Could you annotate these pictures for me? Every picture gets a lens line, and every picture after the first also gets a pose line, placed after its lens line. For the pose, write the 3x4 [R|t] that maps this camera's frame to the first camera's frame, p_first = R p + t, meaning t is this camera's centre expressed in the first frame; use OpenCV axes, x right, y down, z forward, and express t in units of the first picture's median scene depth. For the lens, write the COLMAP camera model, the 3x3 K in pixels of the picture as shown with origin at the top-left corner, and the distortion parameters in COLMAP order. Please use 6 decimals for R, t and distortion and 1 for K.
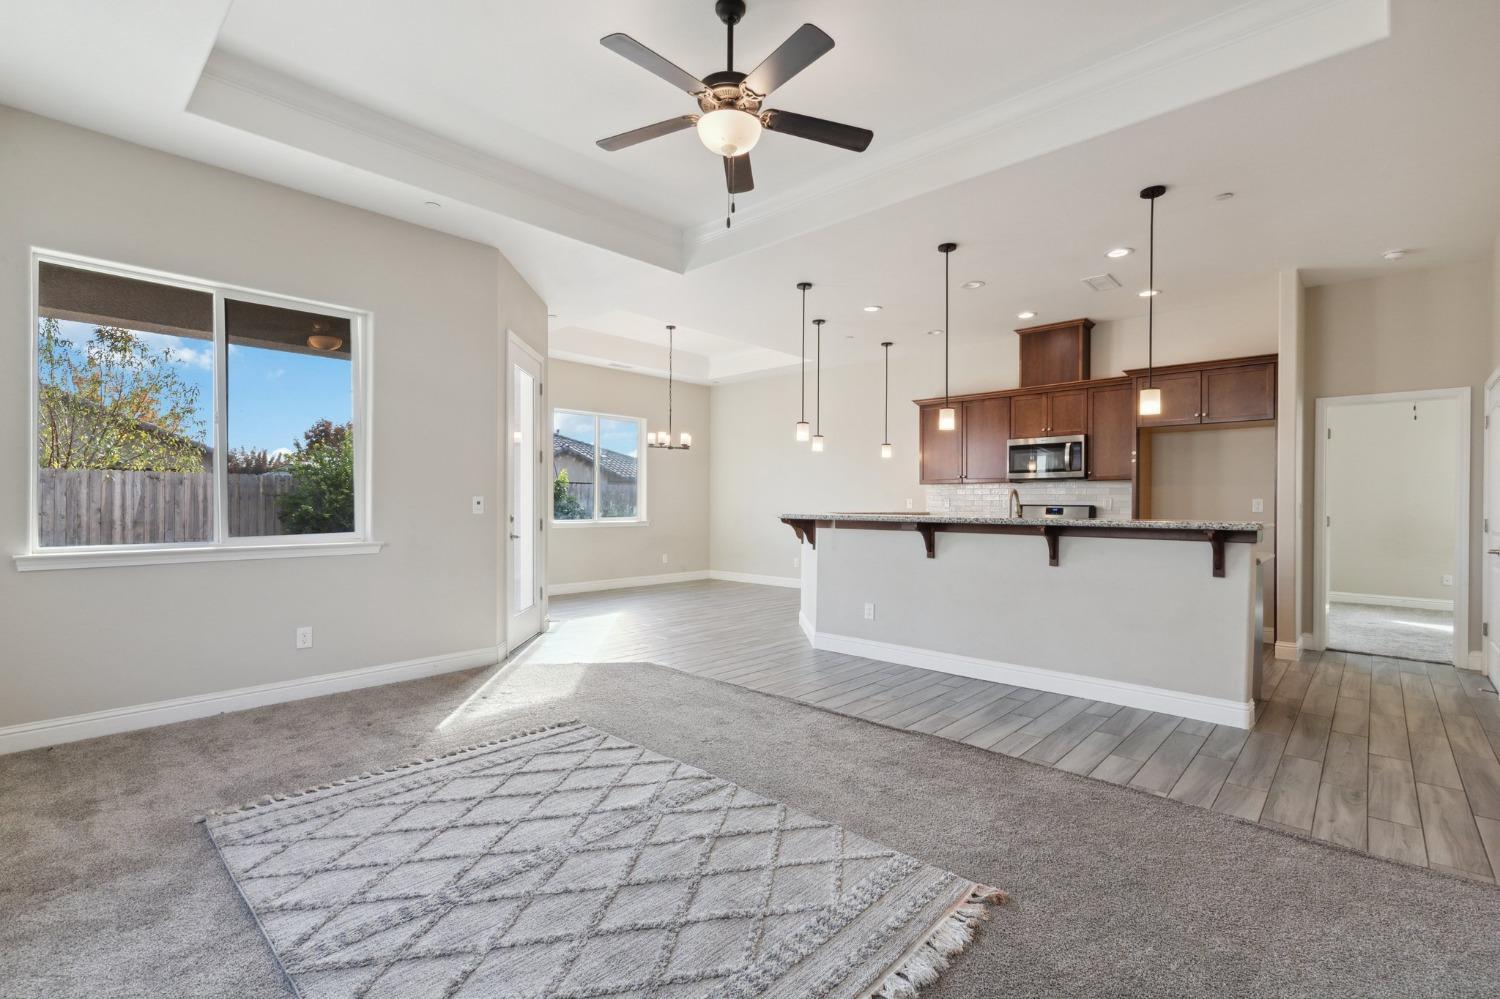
lens RADIAL K [[678.3, 0, 752.2], [0, 678.3, 502.3], [0, 0, 1]] dist [0.004344, -0.000305]
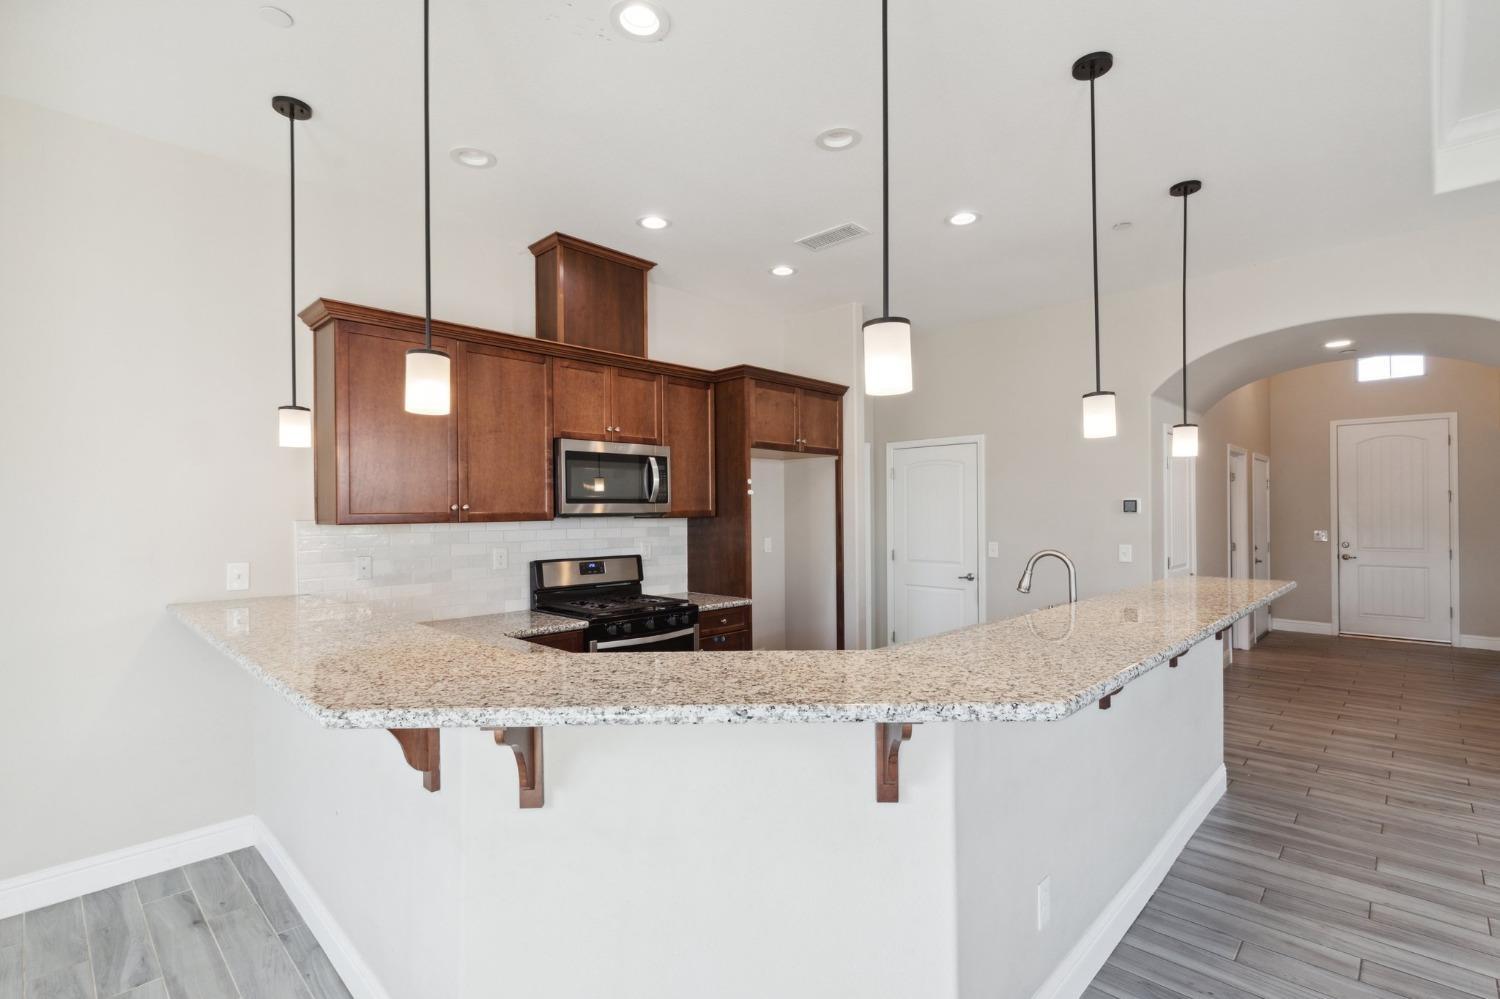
lens RADIAL K [[678.3, 0, 757.2], [0, 678.3, 509.1], [0, 0, 1]] dist [0.004344, -0.000305]
pose [[0.007652, 0.000494, 0.999971, -0.149033], [0.006642, 0.999978, -0.000545, -0.039368], [-0.999949, 0.006646, 0.007648, 0.904506]]
